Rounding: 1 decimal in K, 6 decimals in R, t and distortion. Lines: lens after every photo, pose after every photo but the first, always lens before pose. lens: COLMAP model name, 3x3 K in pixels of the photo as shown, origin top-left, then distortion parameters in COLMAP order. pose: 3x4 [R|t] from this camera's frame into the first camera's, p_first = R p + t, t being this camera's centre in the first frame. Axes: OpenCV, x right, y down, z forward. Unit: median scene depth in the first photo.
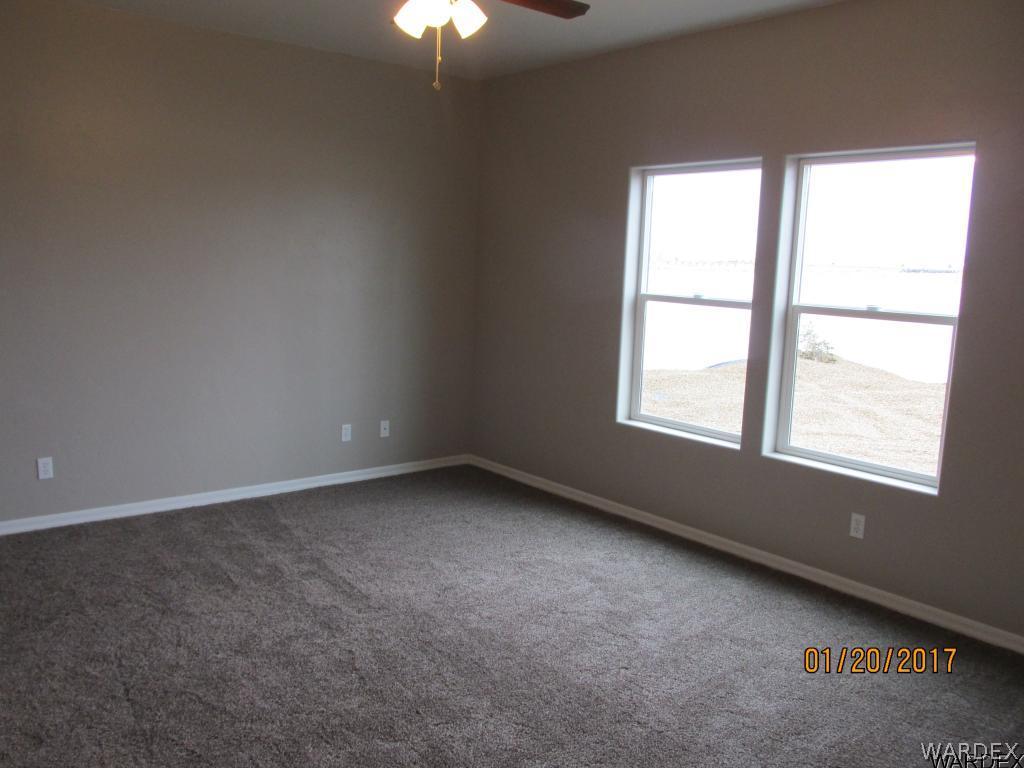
lens RADIAL K [[848.2, 0, 513.7], [0, 848.2, 383.8], [0, 0, 1]] dist [-0.033734, -0.004470]
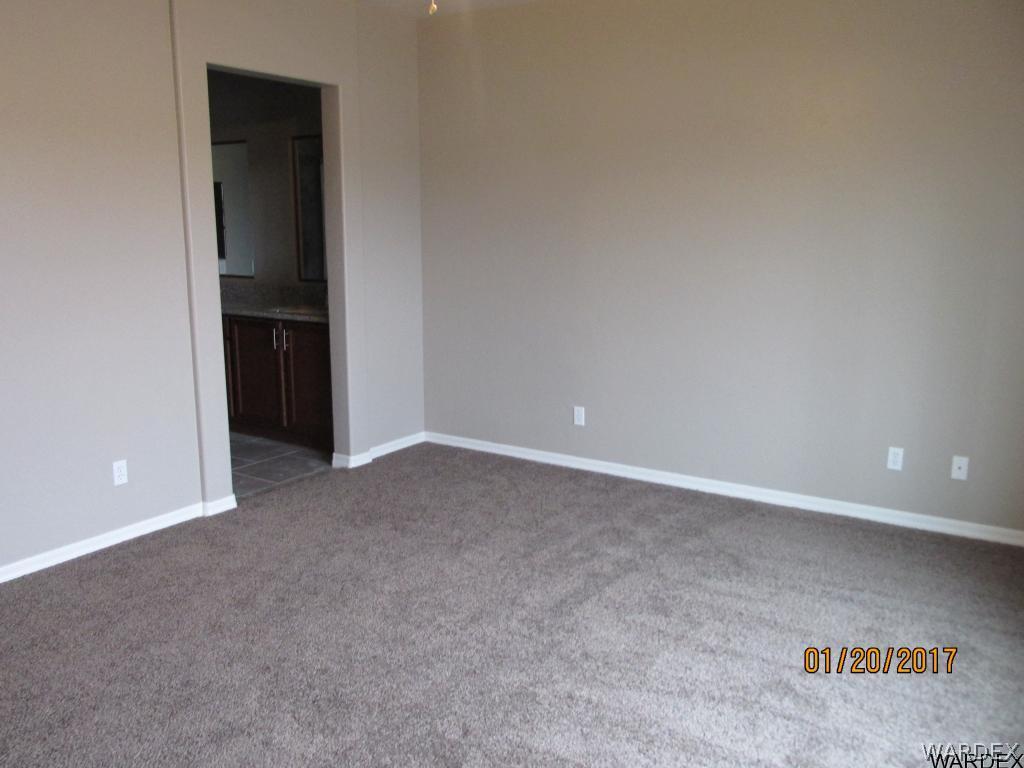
lens RADIAL K [[848.2, 0, 513.6], [0, 848.2, 384.5], [0, 0, 1]] dist [-0.033734, -0.004470]
pose [[0.301999, 0.150367, -0.941375, 0.536656], [-0.125036, 0.985199, 0.117254, -0.071437], [0.945073, 0.082295, 0.316330, 0.584946]]
